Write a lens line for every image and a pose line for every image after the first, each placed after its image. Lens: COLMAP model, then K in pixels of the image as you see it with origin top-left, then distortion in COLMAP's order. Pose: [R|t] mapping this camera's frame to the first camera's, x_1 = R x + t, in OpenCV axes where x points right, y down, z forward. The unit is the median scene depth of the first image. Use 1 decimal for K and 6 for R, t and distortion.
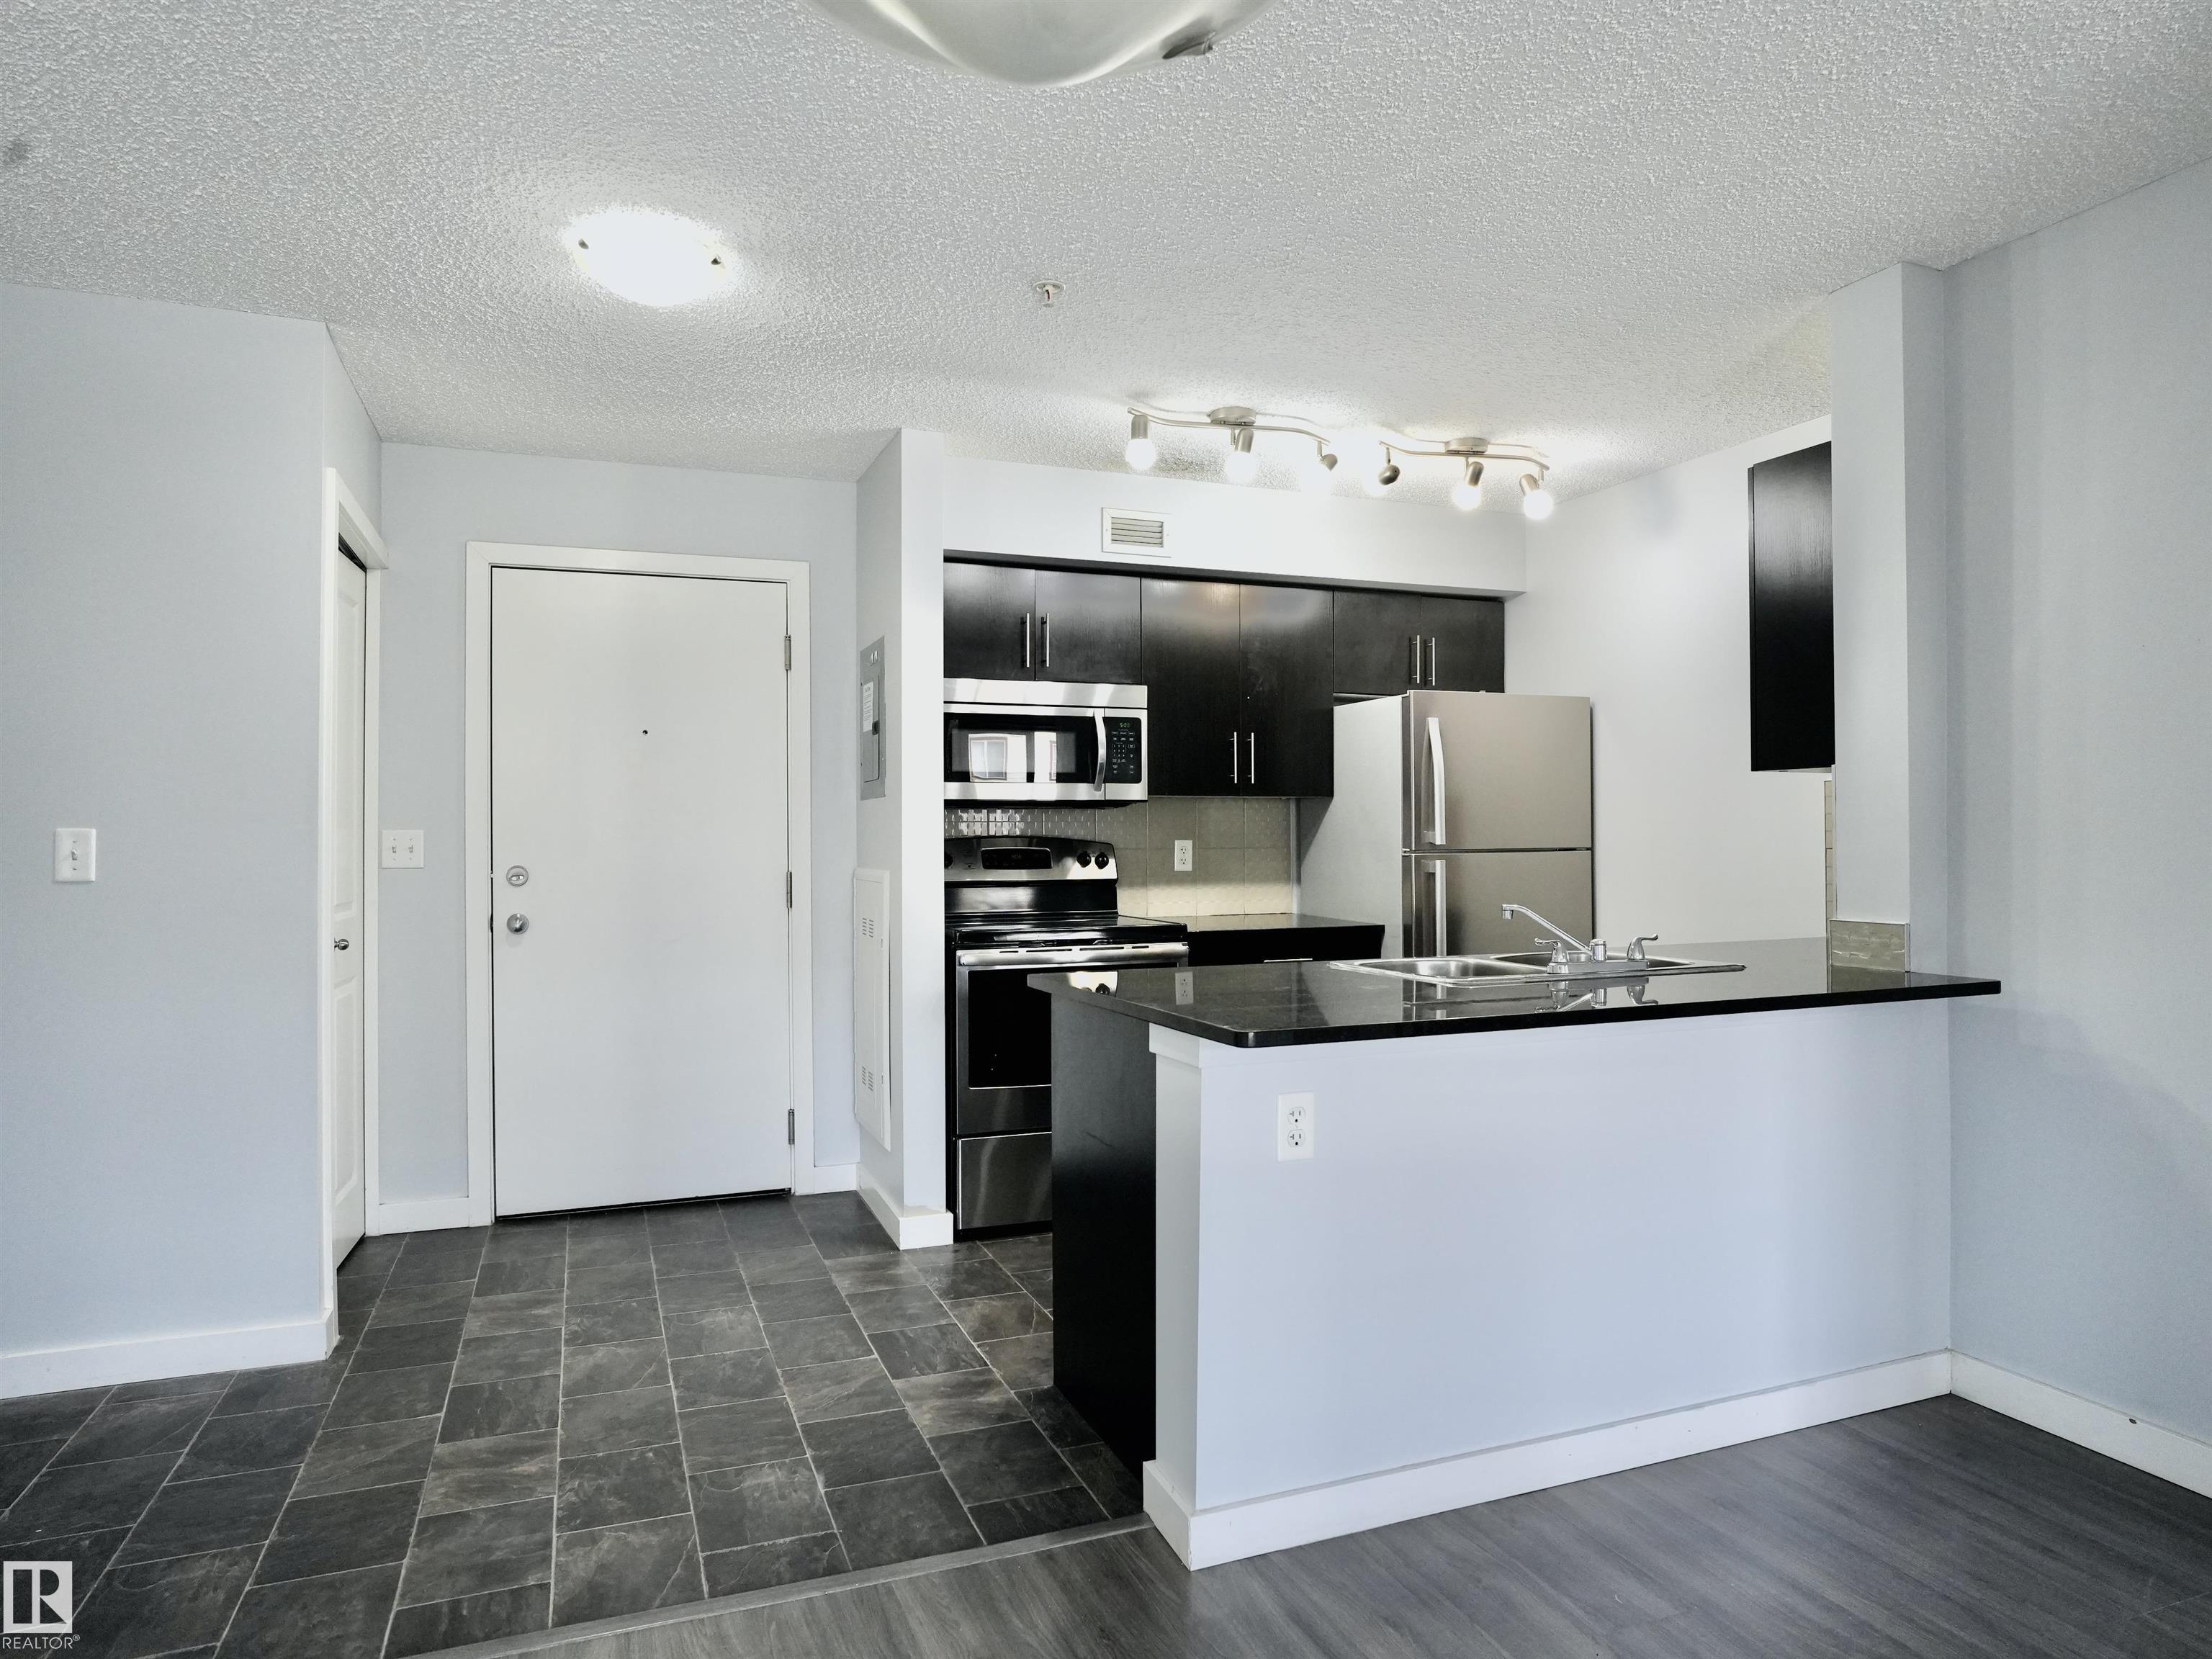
lens RADIAL K [[1353.9, 0, 1101.0], [0, 1353.9, 825.5], [0, 0, 1]] dist [-0.057074, 0.043786]
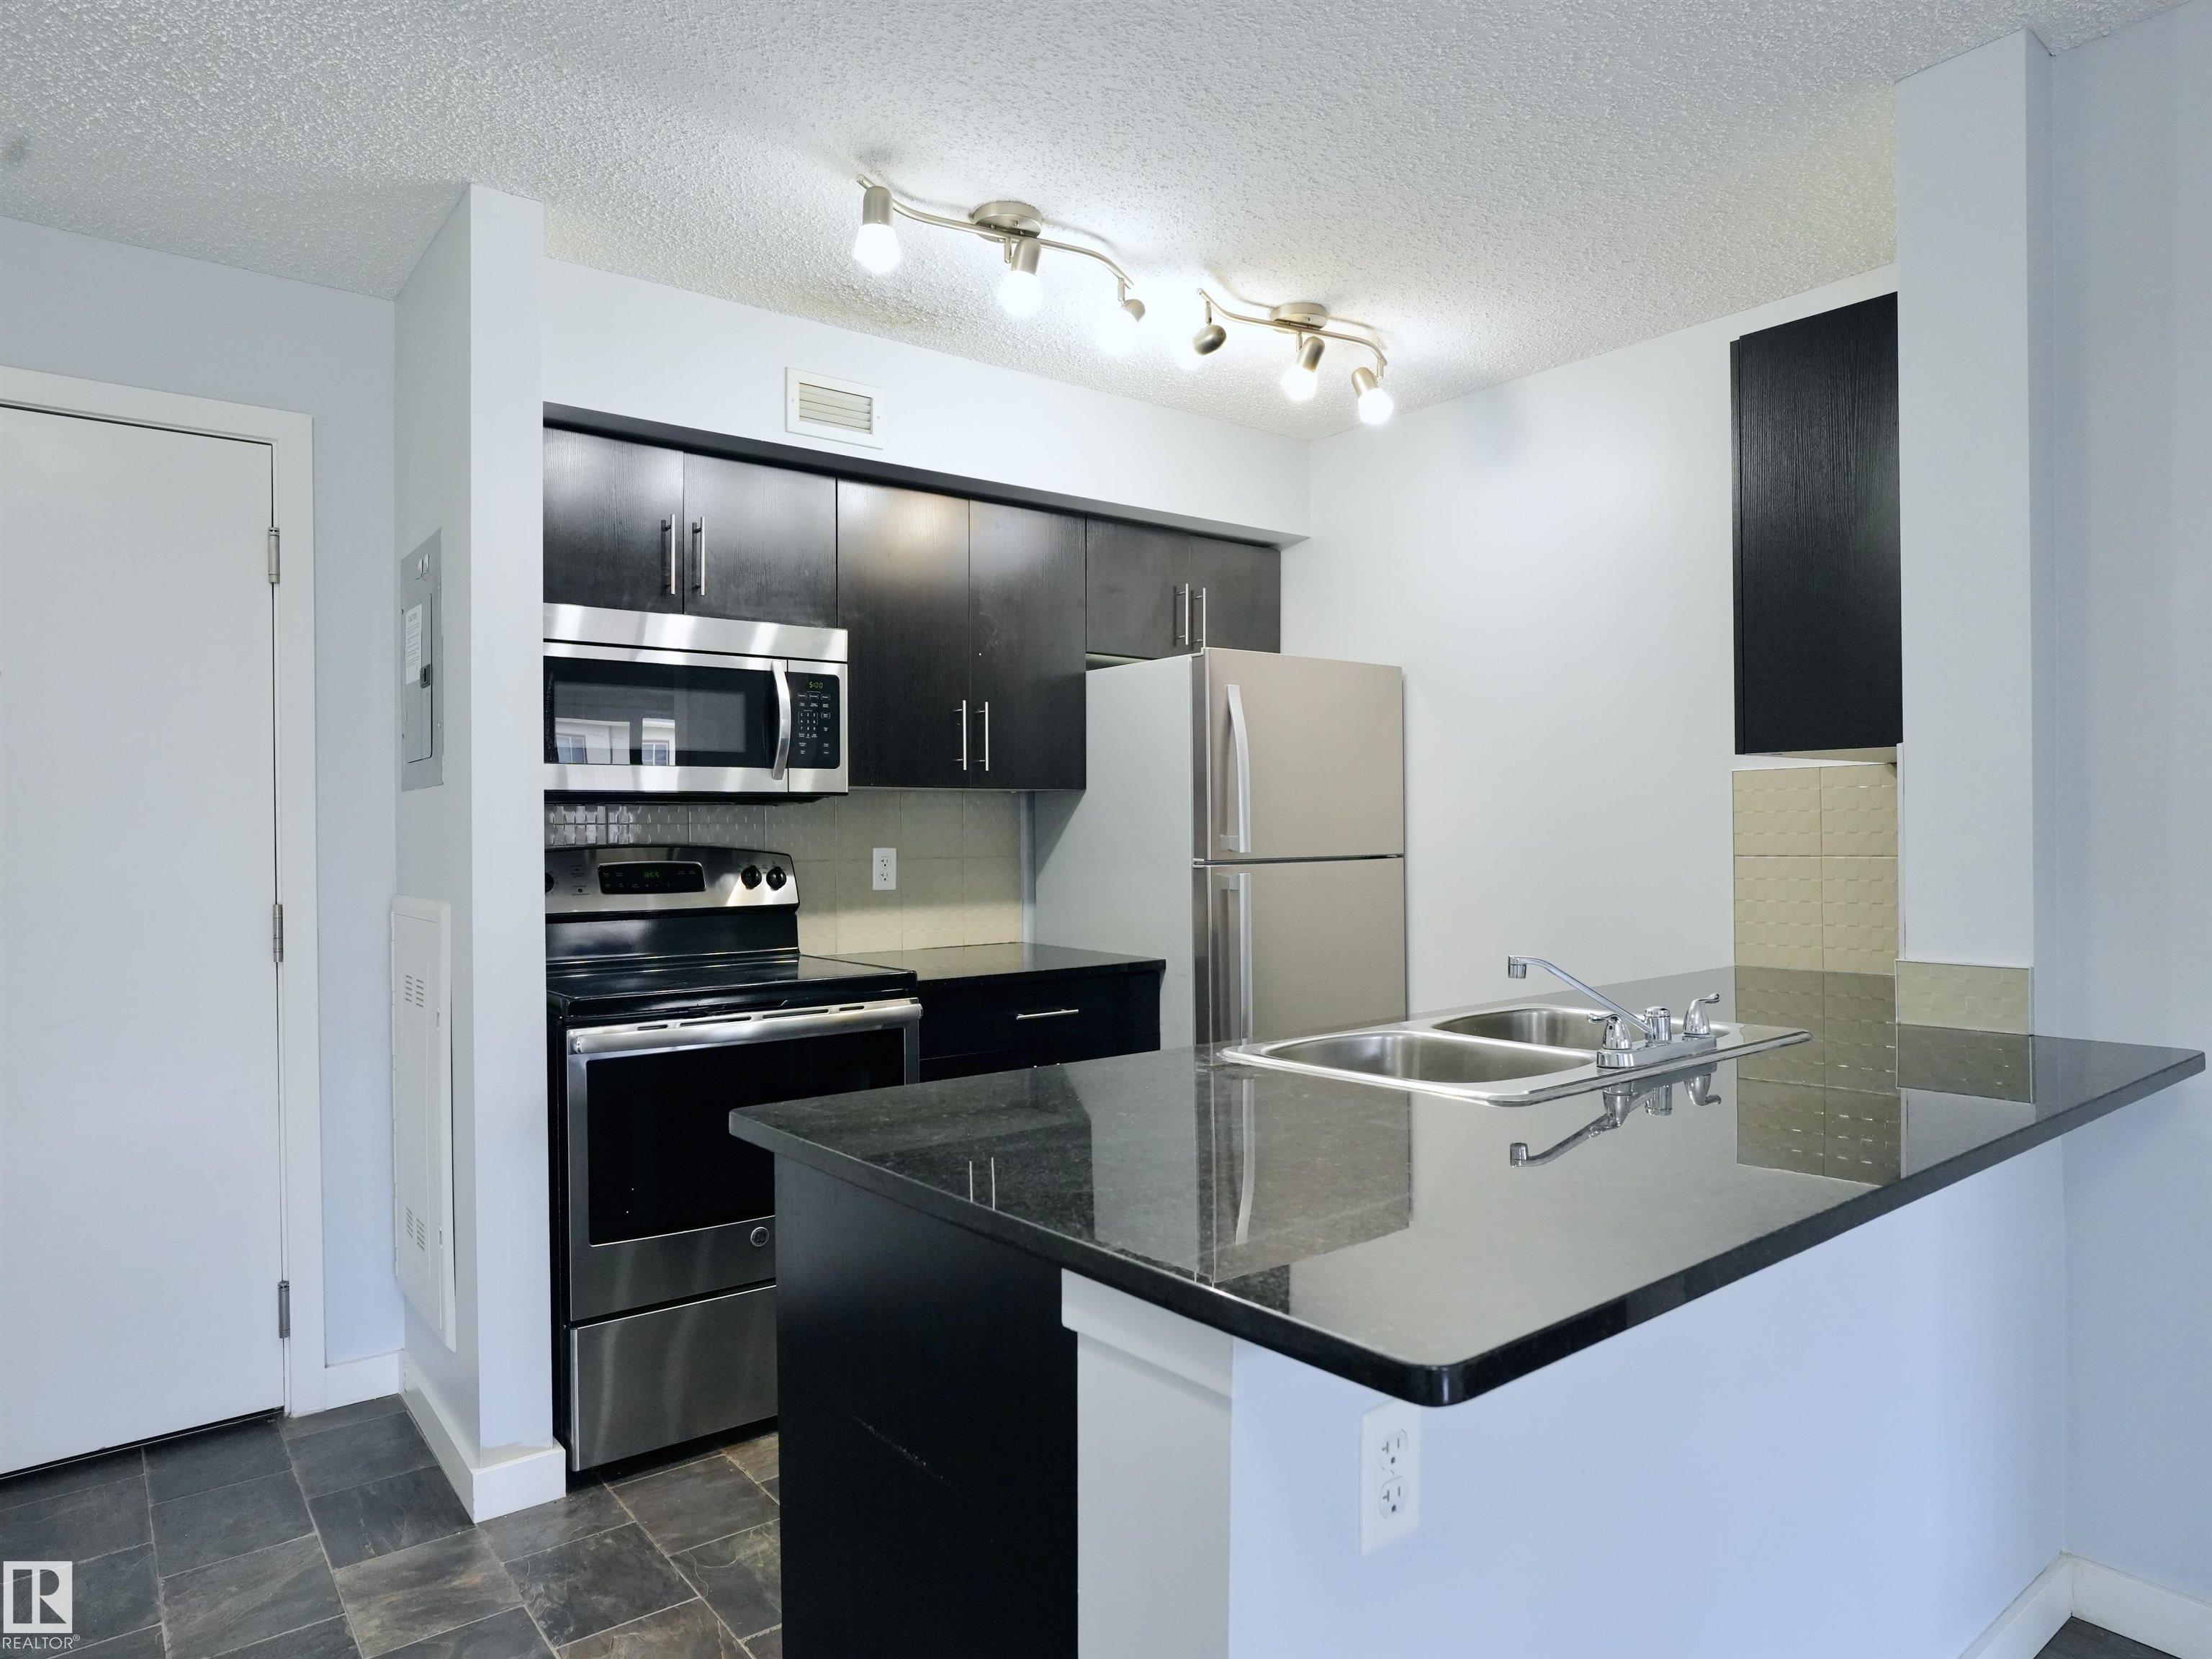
lens RADIAL K [[1354.1, 0, 1106.0], [0, 1354.1, 829.5], [0, 0, 1]] dist [-0.055188, 0.041721]
pose [[0.955879, -0.003438, 0.293739, -0.047763], [0.002247, 0.999988, 0.004390, -0.002533], [-0.293751, -0.003536, 0.955875, 0.314375]]
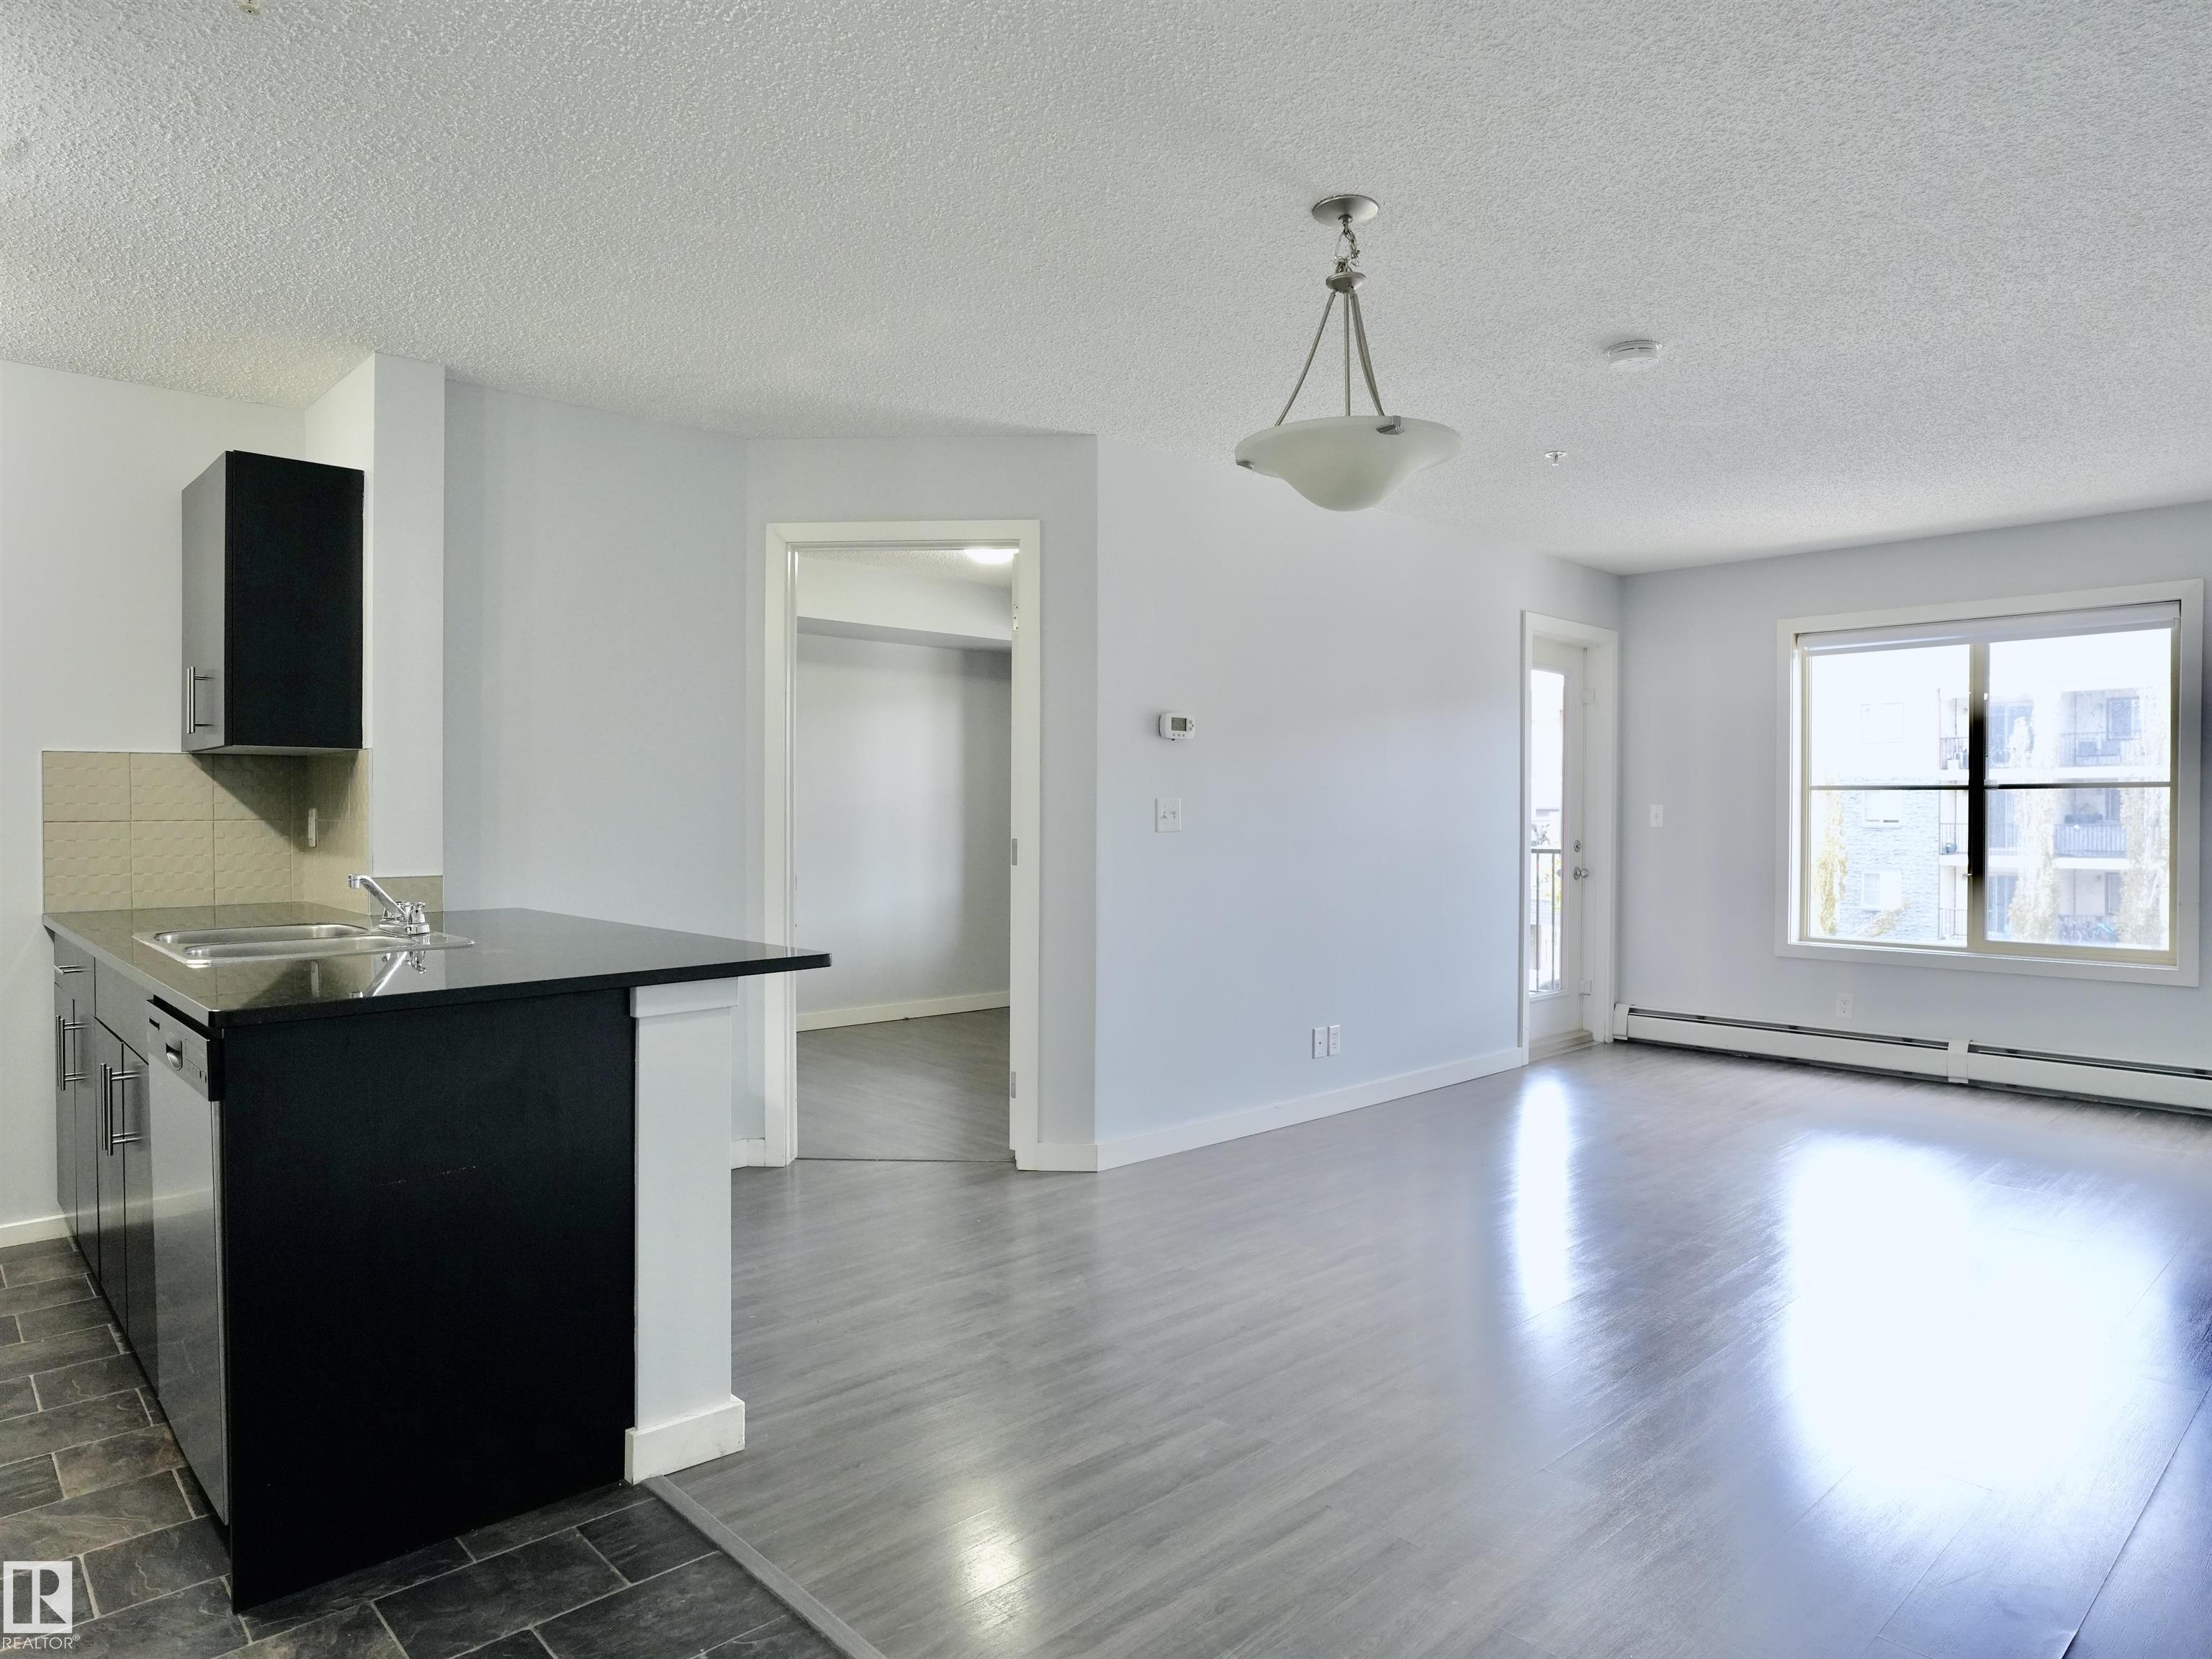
lens RADIAL K [[1354.1, 0, 1106.0], [0, 1354.1, 829.5], [0, 0, 1]] dist [-0.055188, 0.041721]
pose [[-0.382963, -0.003880, 0.923755, -0.570578], [-0.008262, 0.999966, 0.000775, 0.014068], [-0.923727, -0.007335, -0.382982, 0.597594]]
